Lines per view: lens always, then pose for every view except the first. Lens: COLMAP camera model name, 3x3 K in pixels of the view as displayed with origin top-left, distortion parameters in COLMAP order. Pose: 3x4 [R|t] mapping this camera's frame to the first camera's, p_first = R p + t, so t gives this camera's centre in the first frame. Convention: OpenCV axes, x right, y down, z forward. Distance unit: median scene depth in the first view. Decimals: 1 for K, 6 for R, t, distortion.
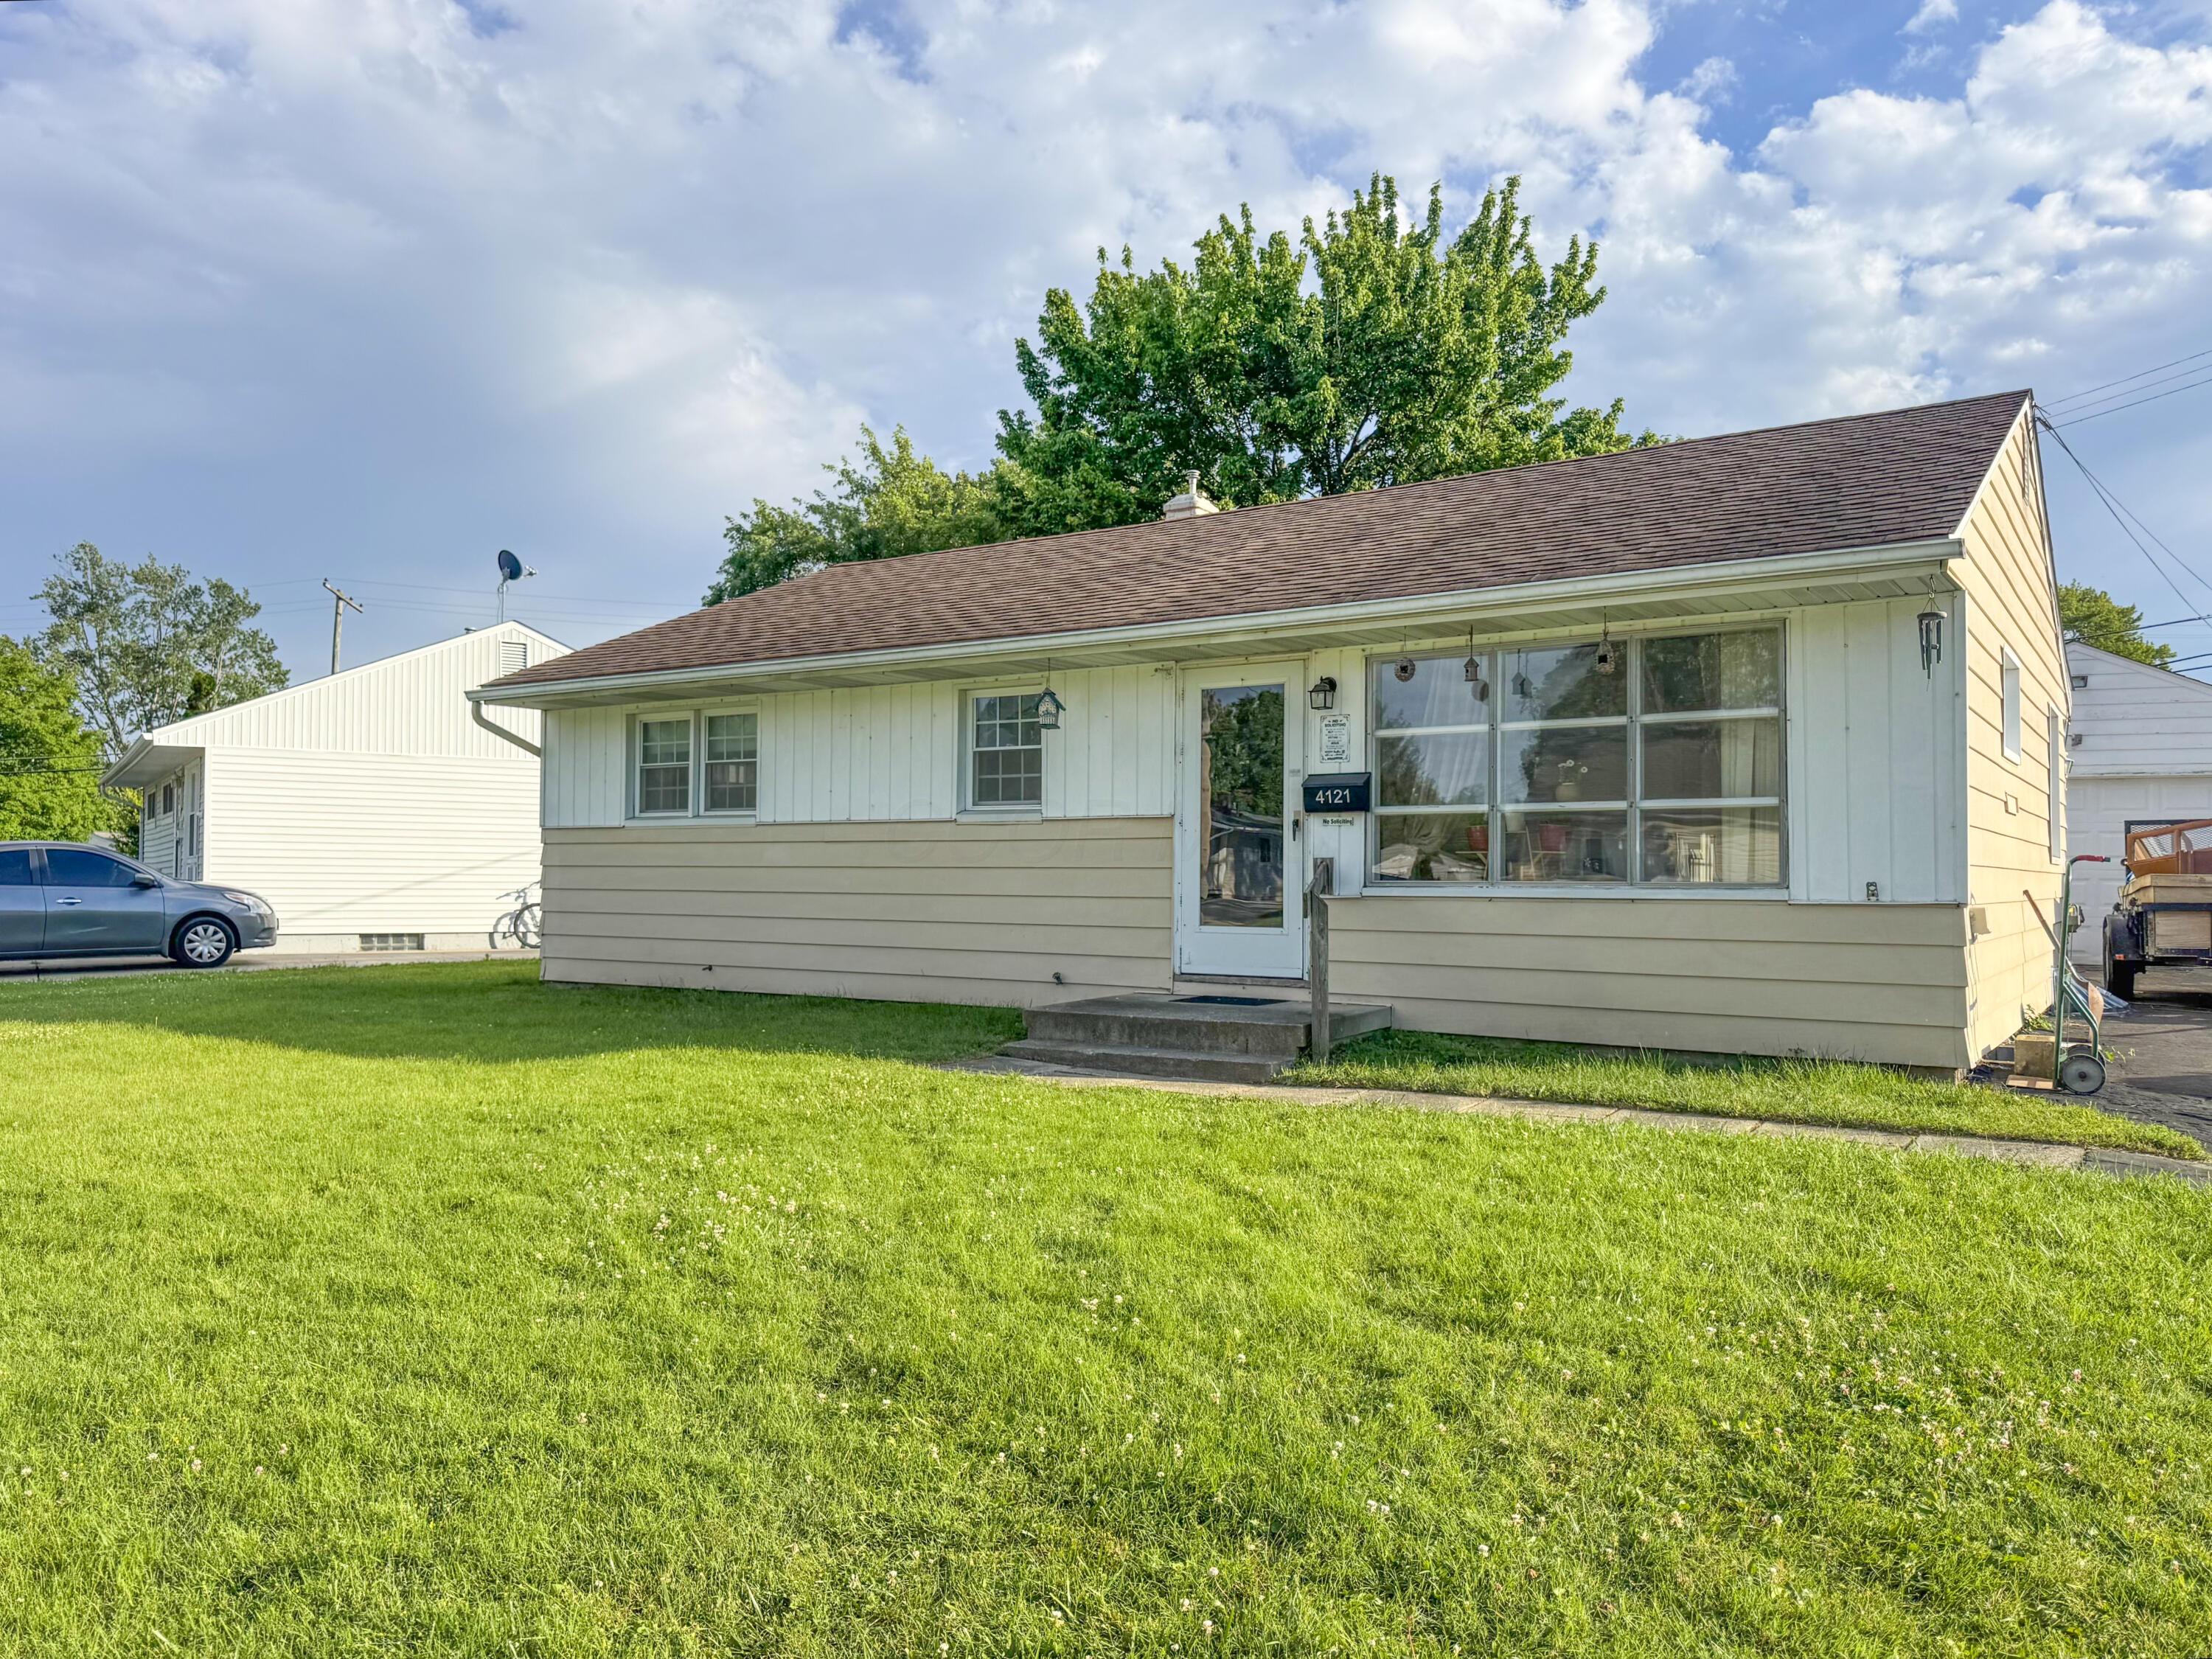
lens RADIAL K [[1571.2, 0, 1106.0], [0, 1571.2, 829.5], [0, 0, 1]] dist [0.074403, -0.080860]
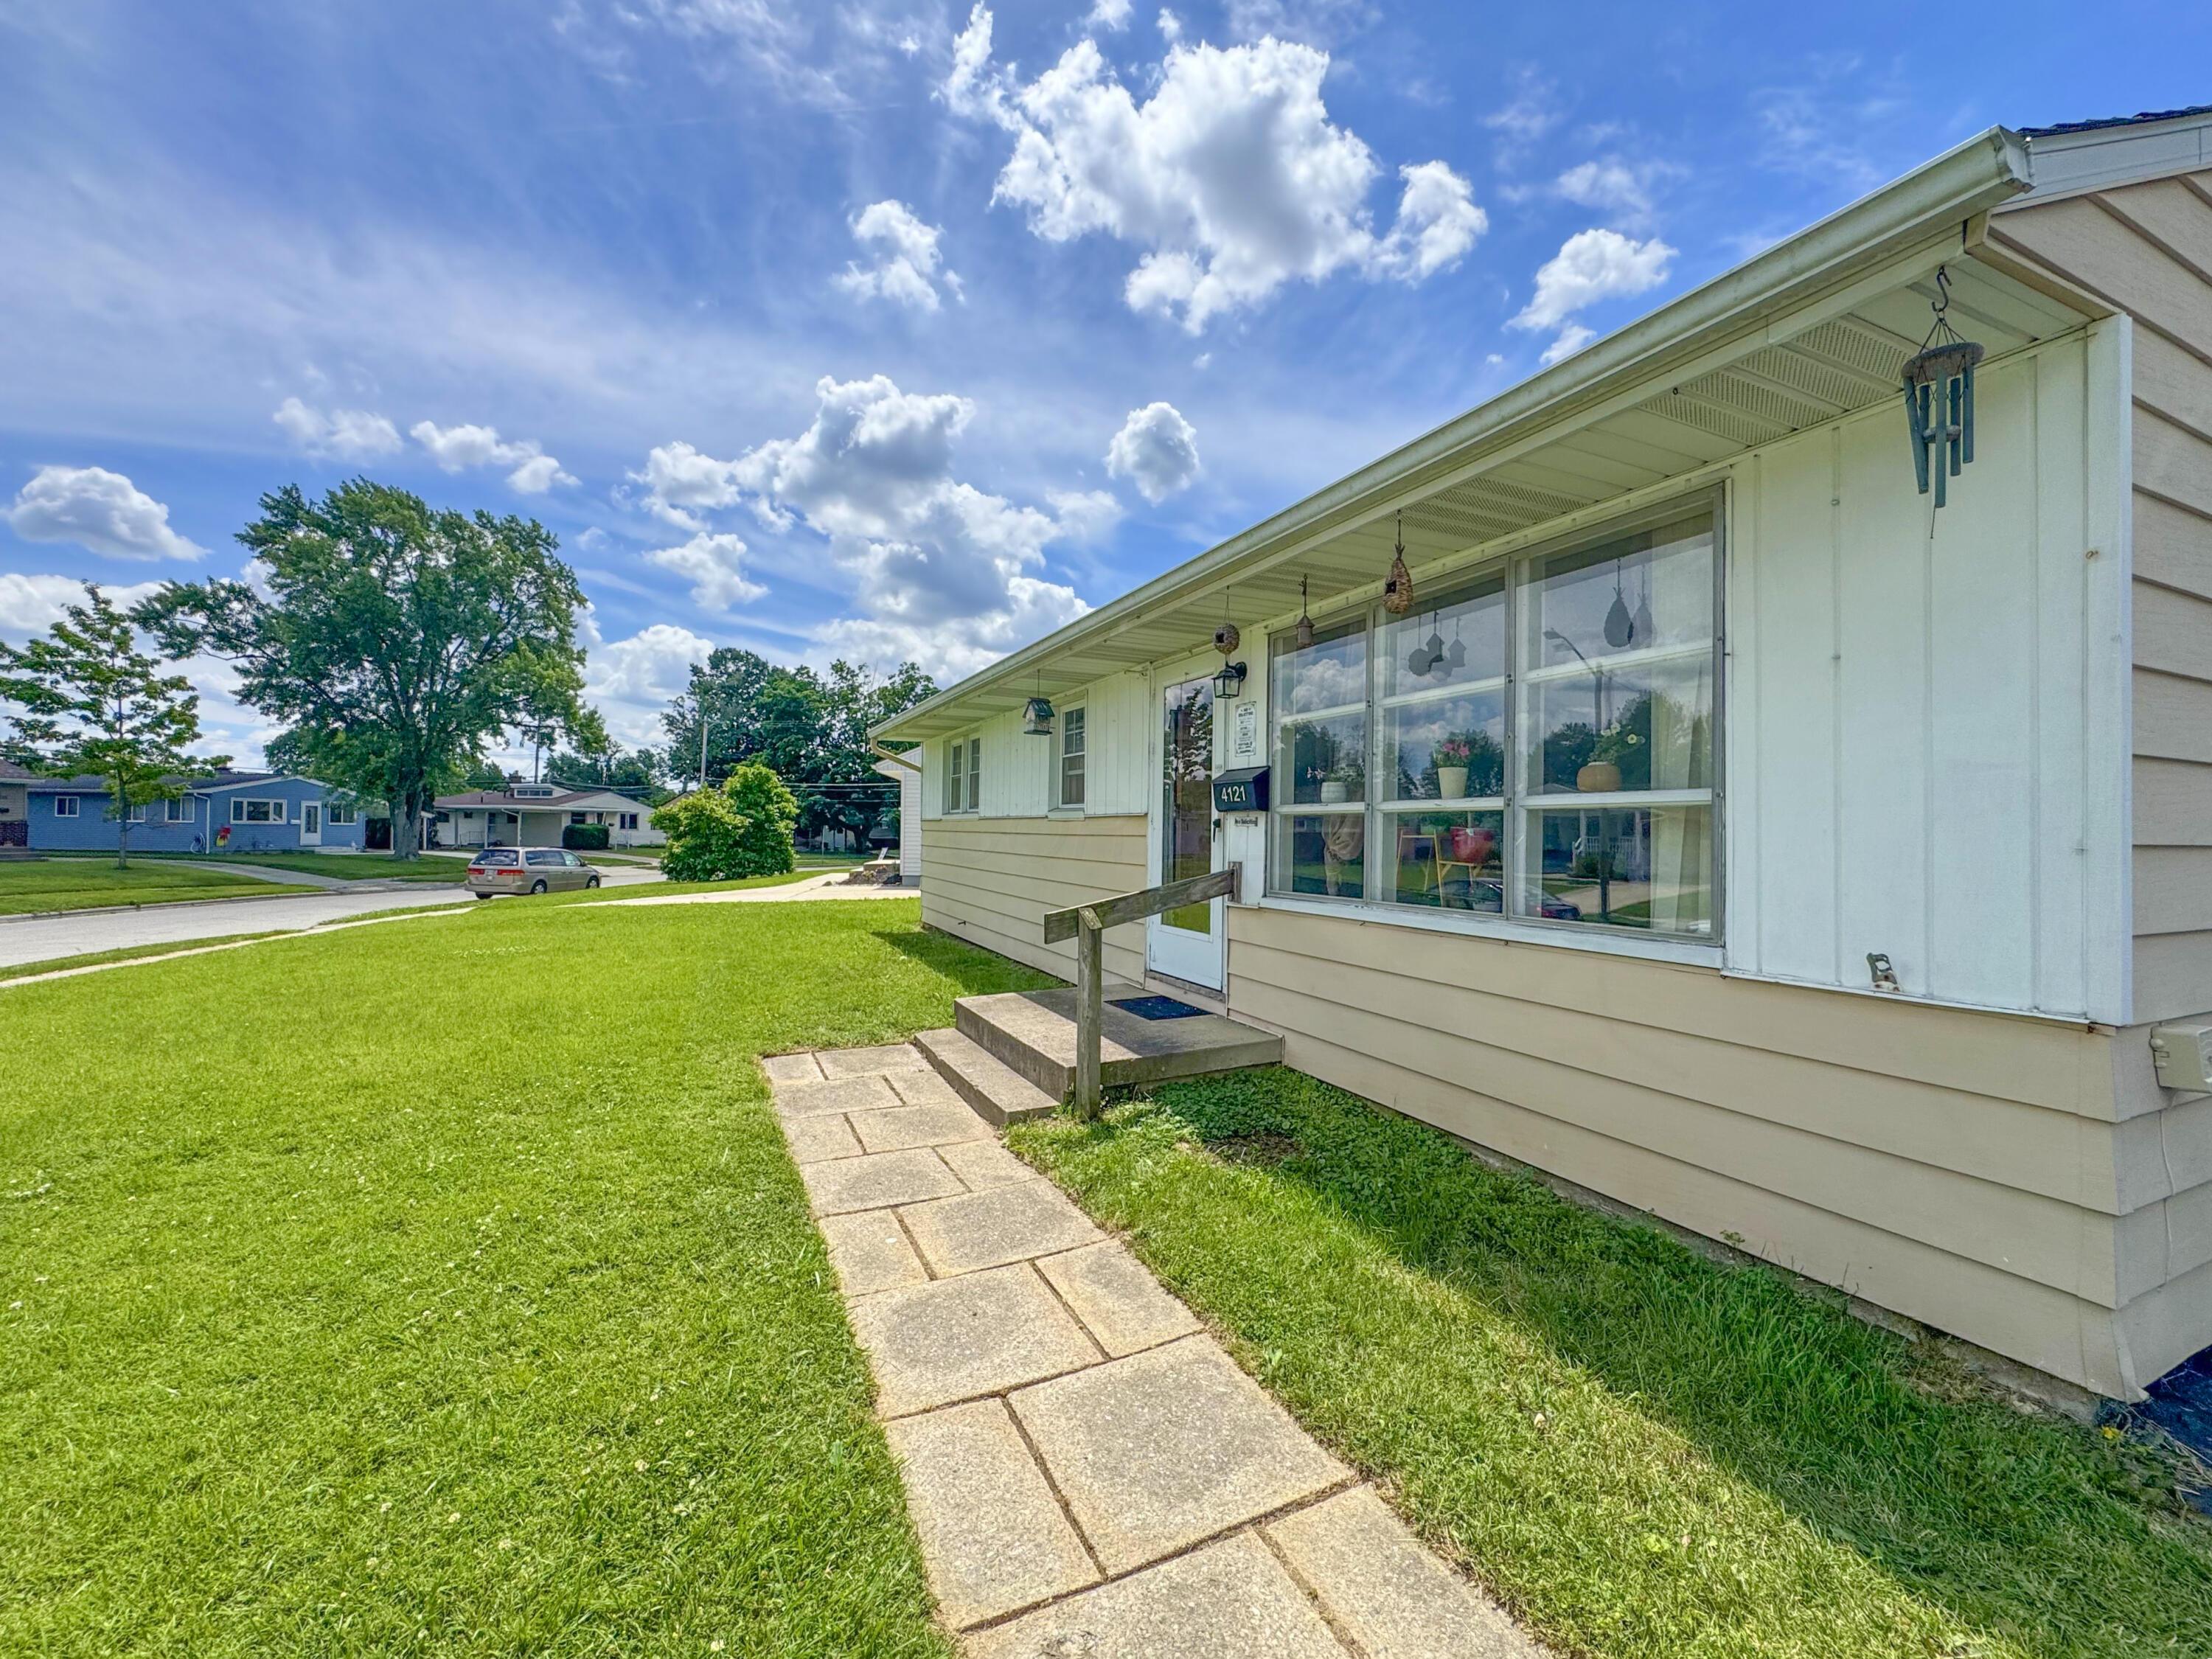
lens RADIAL K [[900.2, 0, 1106.0], [0, 900.2, 829.5], [0, 0, 1]] dist [0.000388, 0.000026]
pose [[0.861260, -0.000264, -0.508165, 0.342060], [0.015027, 0.999576, 0.024948, -0.014702], [0.507943, -0.029123, 0.860898, 0.517456]]
